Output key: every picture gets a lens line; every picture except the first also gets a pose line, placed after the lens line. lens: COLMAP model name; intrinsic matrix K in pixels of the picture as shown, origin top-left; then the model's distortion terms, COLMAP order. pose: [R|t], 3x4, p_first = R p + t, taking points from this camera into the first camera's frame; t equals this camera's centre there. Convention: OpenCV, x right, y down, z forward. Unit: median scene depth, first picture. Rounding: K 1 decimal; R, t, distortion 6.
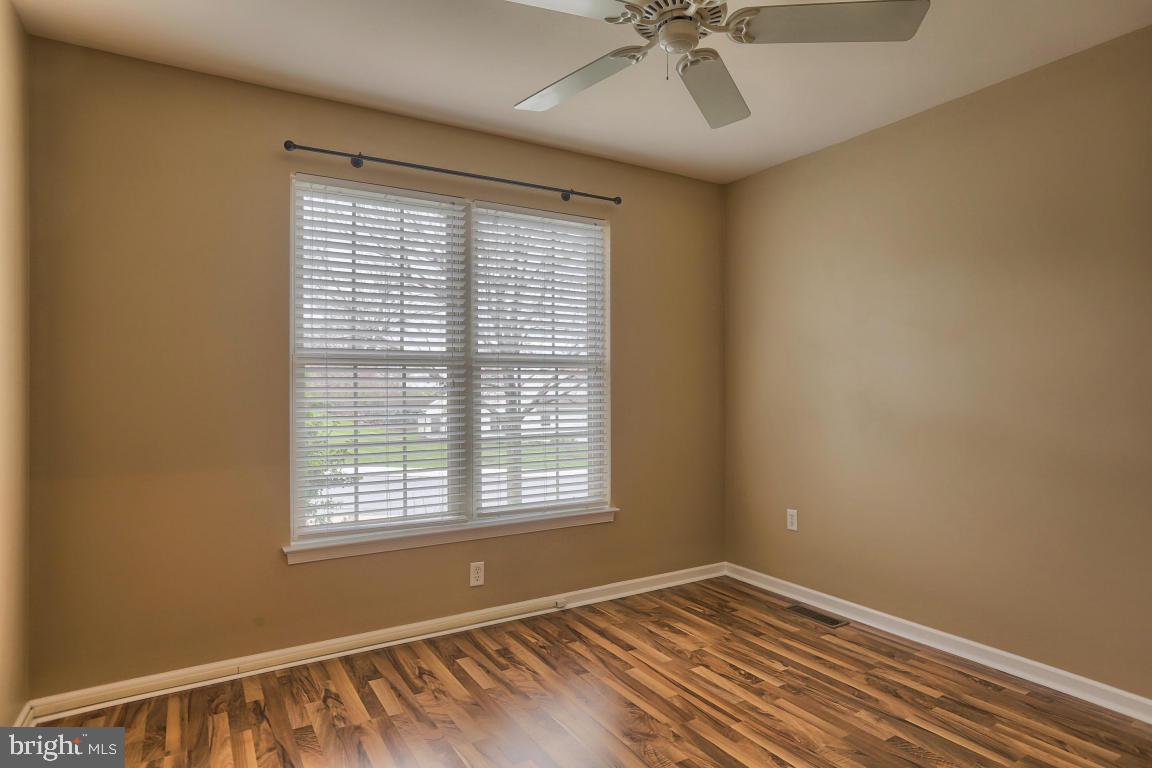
lens RADIAL K [[632.0, 0, 585.3], [0, 632.0, 388.2], [0, 0, 1]] dist [0.000952, 0.006718]
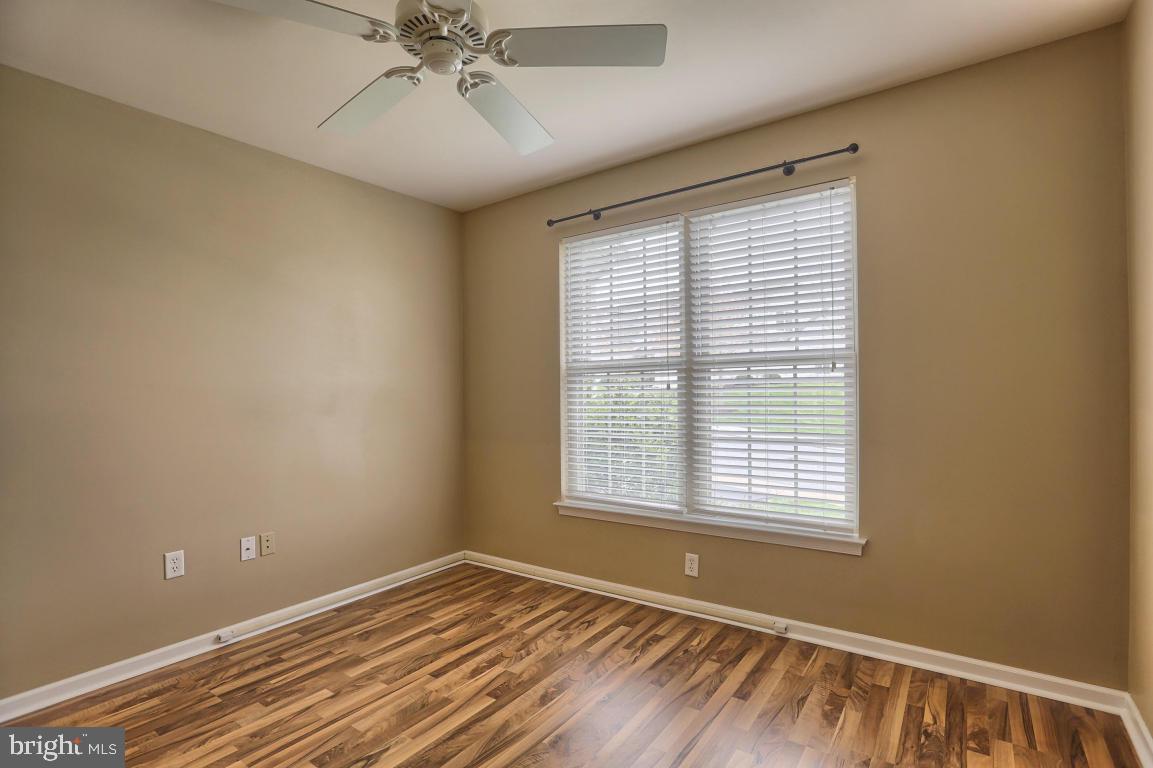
lens RADIAL K [[553.9, 0, 582.7], [0, 553.9, 384.6], [0, 0, 1]] dist [-0.003485, 0.003370]
pose [[0.408790, -0.008120, -0.912592, 0.620662], [0.016524, 0.999862, -0.001495, -0.009566], [0.912479, -0.014468, 0.408868, 0.471254]]
